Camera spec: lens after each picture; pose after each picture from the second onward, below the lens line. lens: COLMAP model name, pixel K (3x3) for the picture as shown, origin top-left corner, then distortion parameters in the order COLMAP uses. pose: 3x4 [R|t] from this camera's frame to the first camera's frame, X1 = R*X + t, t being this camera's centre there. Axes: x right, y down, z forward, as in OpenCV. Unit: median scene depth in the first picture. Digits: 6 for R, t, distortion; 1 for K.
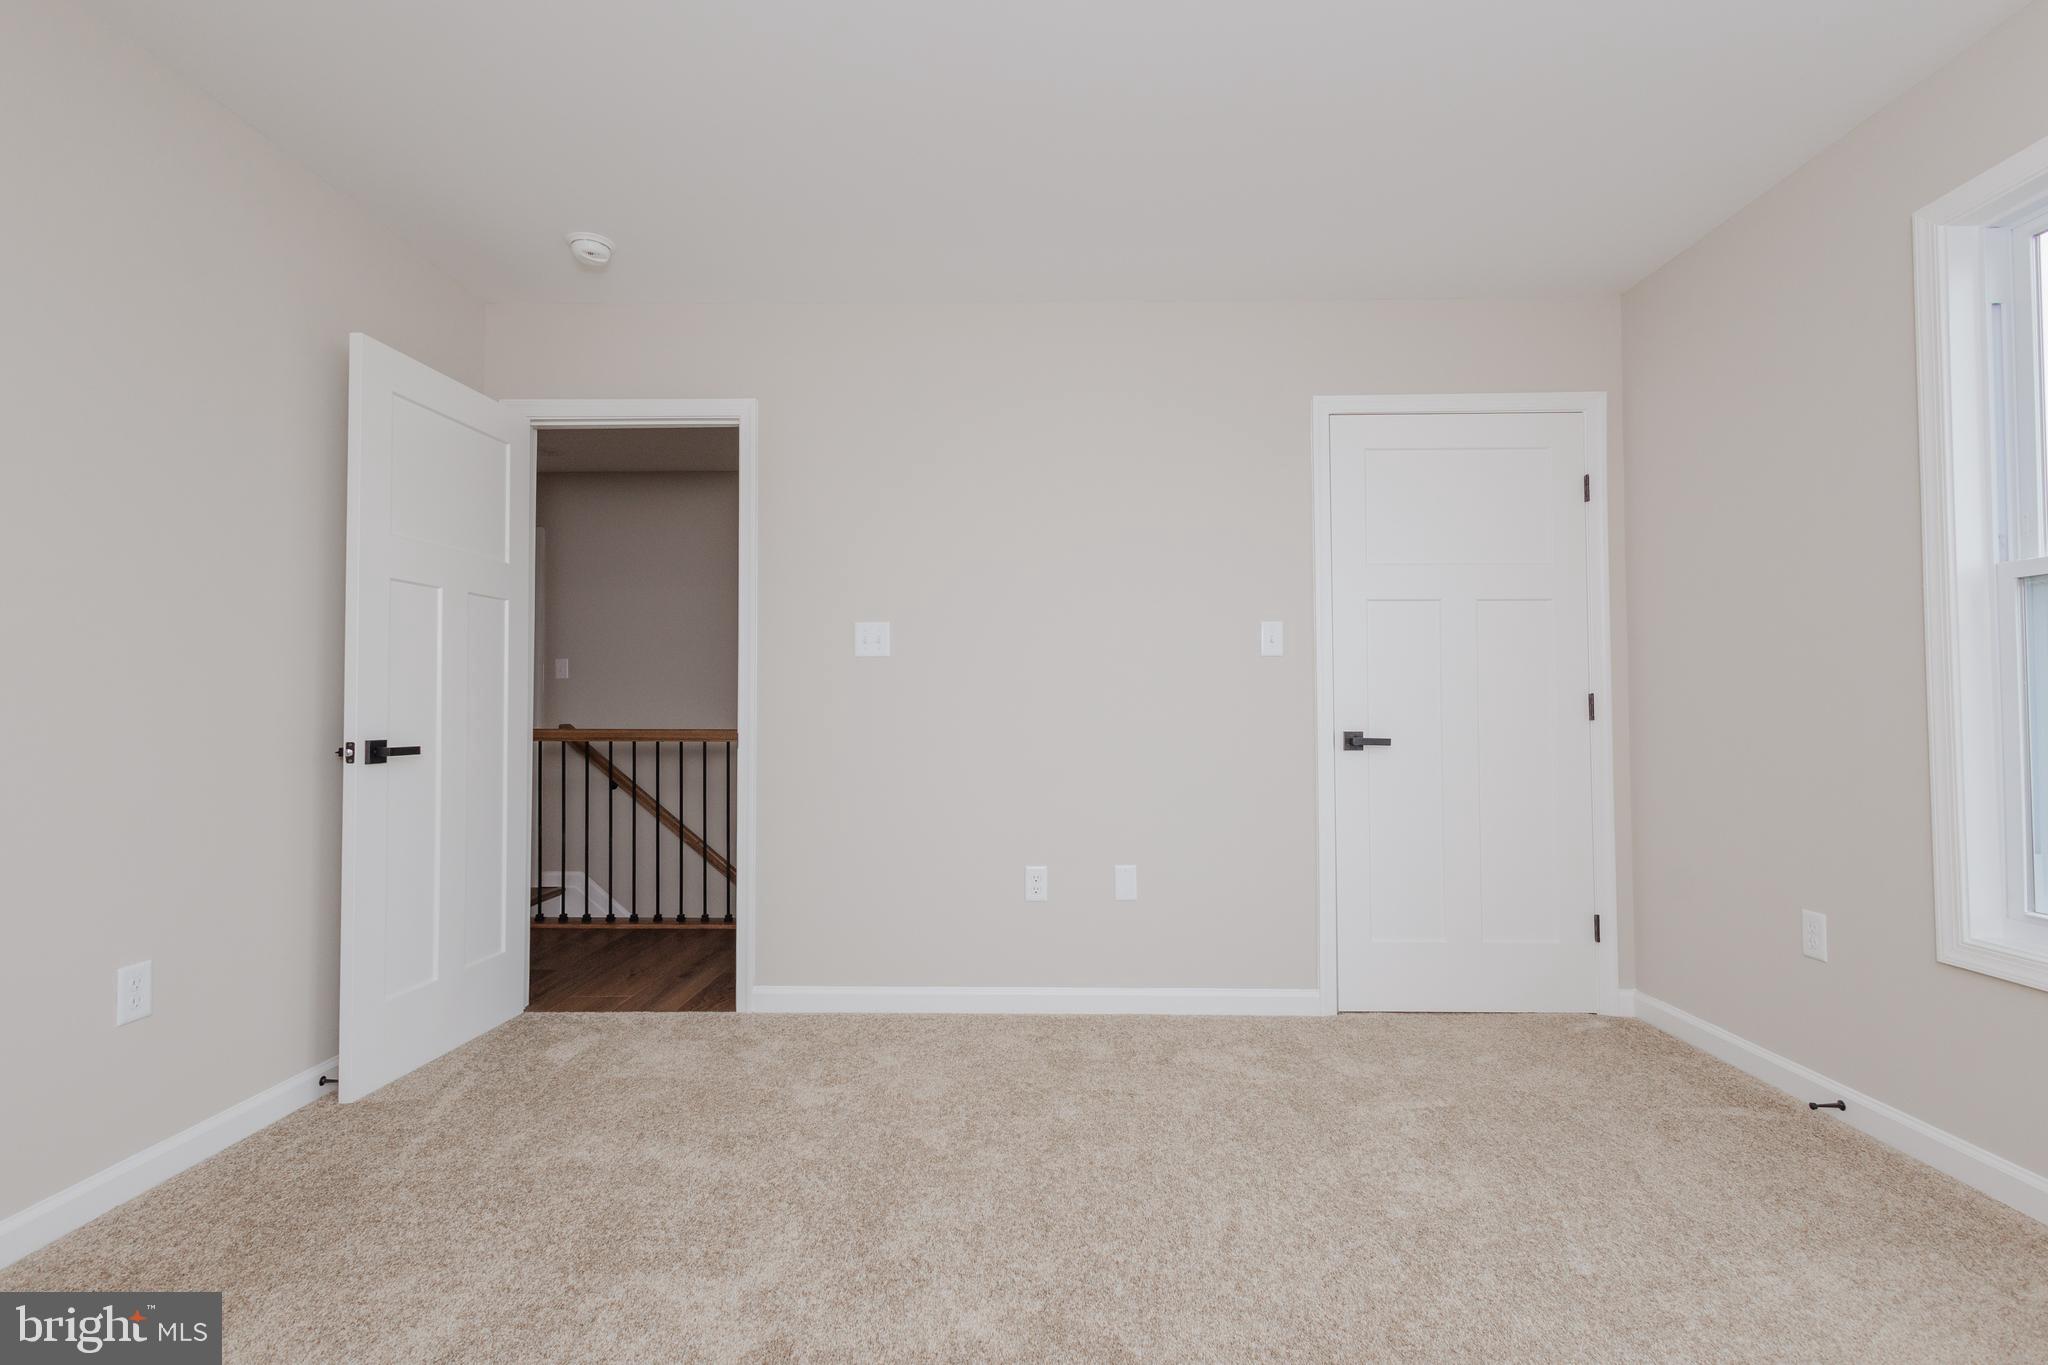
lens RADIAL K [[964.9, 0, 1028.5], [0, 964.9, 690.1], [0, 0, 1]] dist [0.000670, 0.000146]
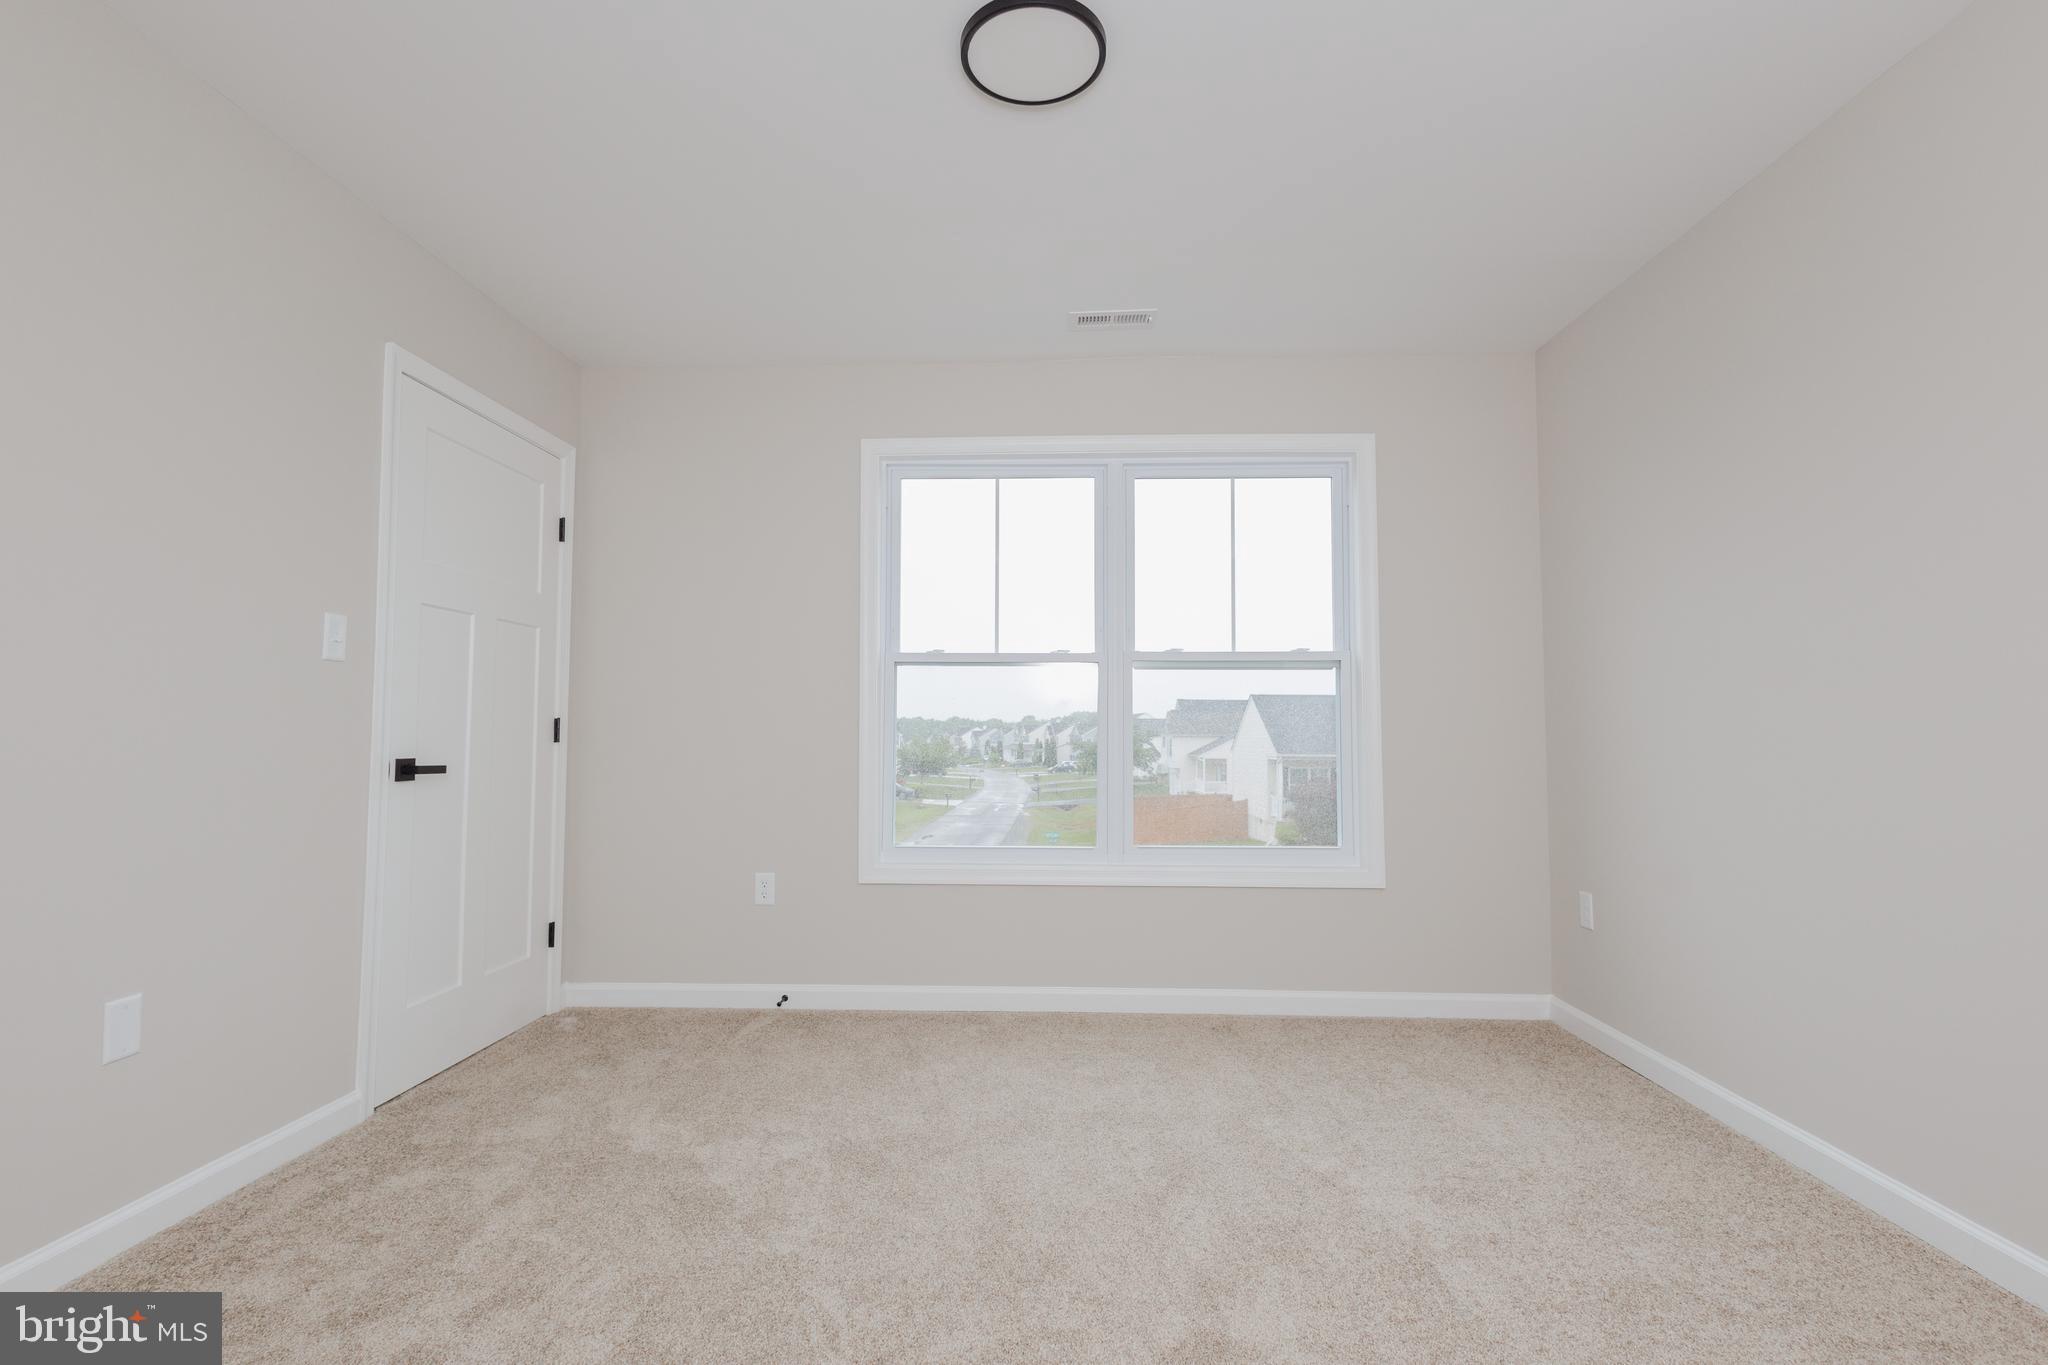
lens RADIAL K [[964.9, 0, 1028.5], [0, 964.9, 690.1], [0, 0, 1]] dist [0.000670, 0.000146]
pose [[0.013590, 0.043566, 0.998958, -0.501406], [-0.027533, 0.998688, -0.043180, 0.005370], [-0.999529, -0.026917, 0.014771, 0.461790]]
